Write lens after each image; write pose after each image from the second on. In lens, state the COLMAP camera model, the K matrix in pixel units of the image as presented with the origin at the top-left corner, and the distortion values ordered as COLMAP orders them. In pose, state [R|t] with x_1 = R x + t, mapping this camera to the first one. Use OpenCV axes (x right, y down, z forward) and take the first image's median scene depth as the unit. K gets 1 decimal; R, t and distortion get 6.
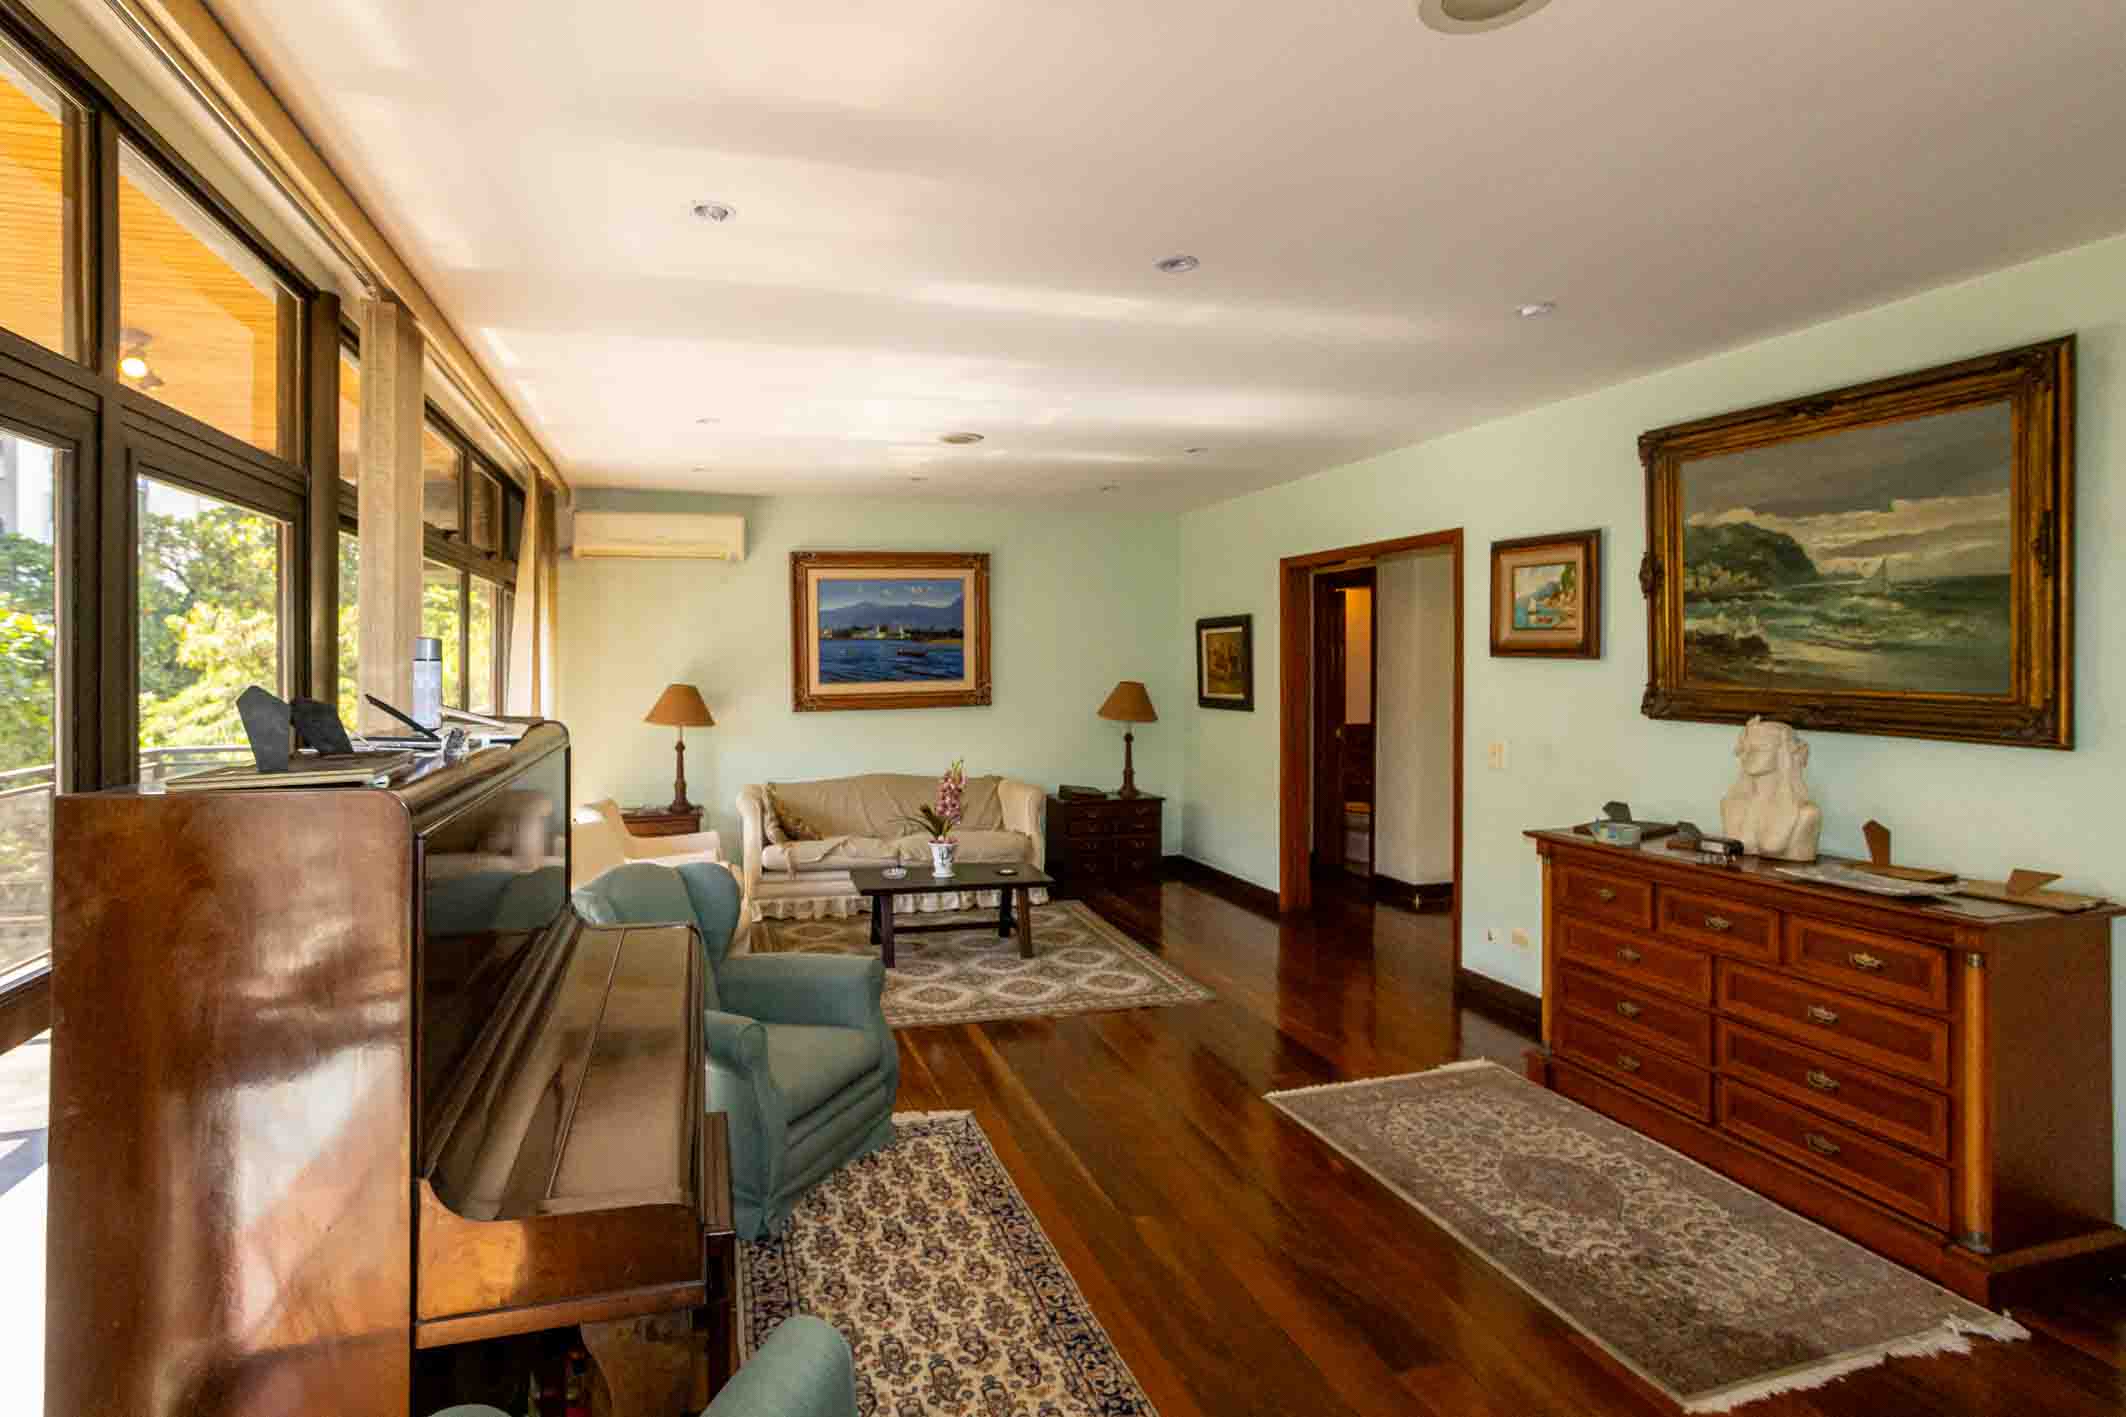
lens RADIAL K [[1035.9, 0, 1094.8], [0, 1035.9, 656.1], [0, 0, 1]] dist [-0.036409, 0.009105]
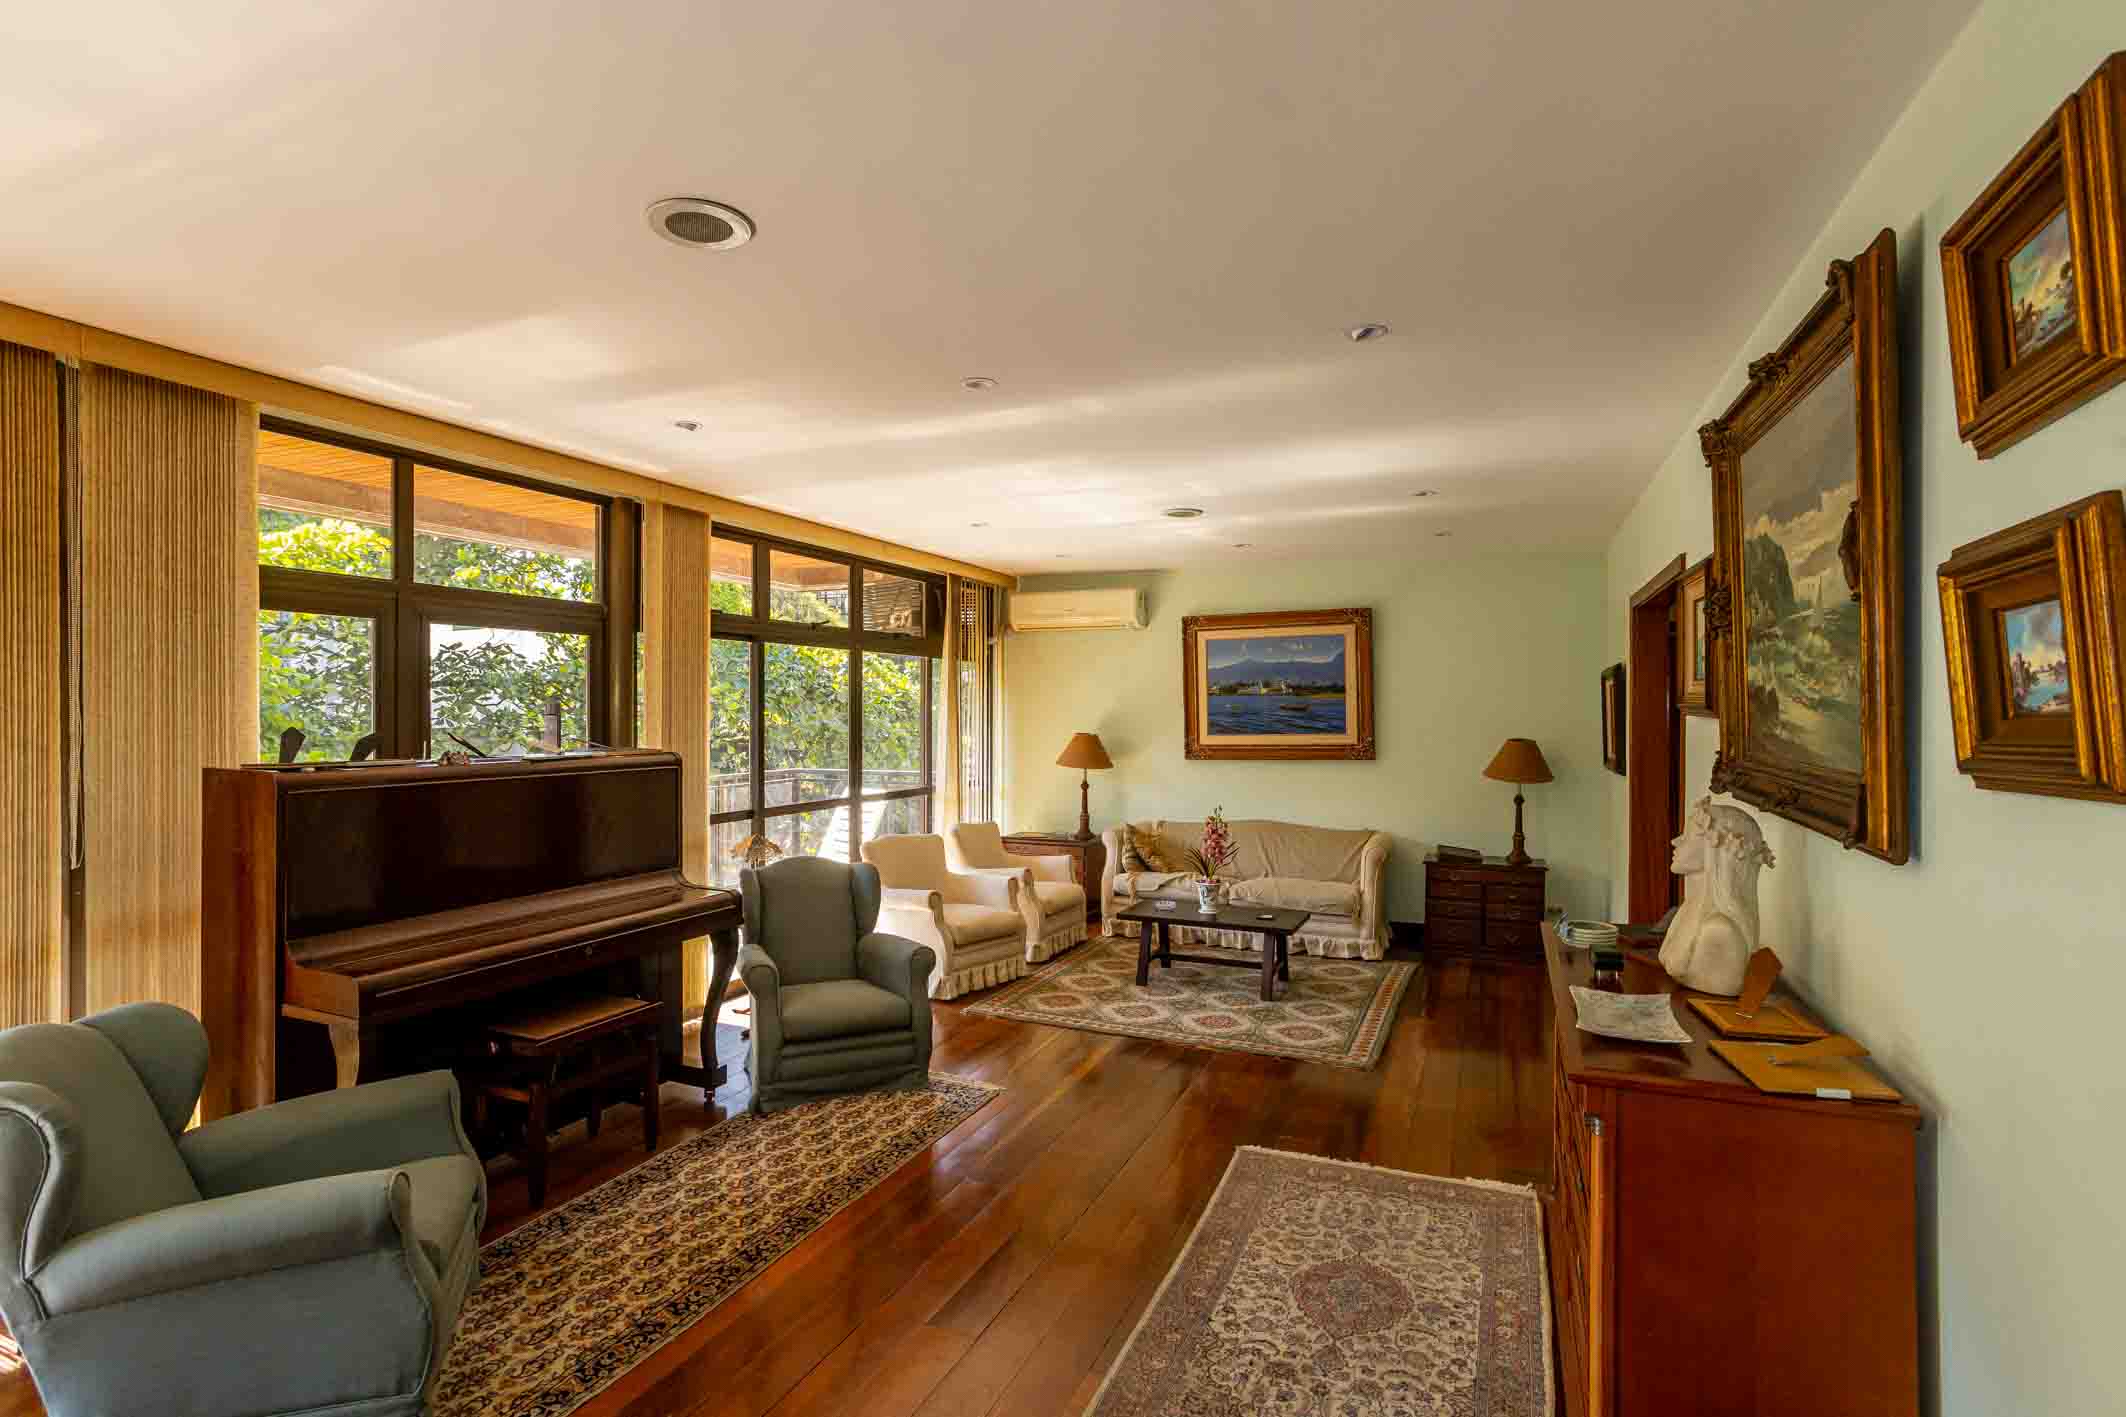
lens RADIAL K [[1035.9, 0, 1079.8], [0, 1035.9, 727.5], [0, 0, 1]] dist [-0.036409, 0.009105]
pose [[0.771233, 0.013150, -0.636418, 0.437479], [0.000392, 0.999777, 0.021133, -0.006237], [0.636553, -0.016548, 0.771055, 0.074498]]
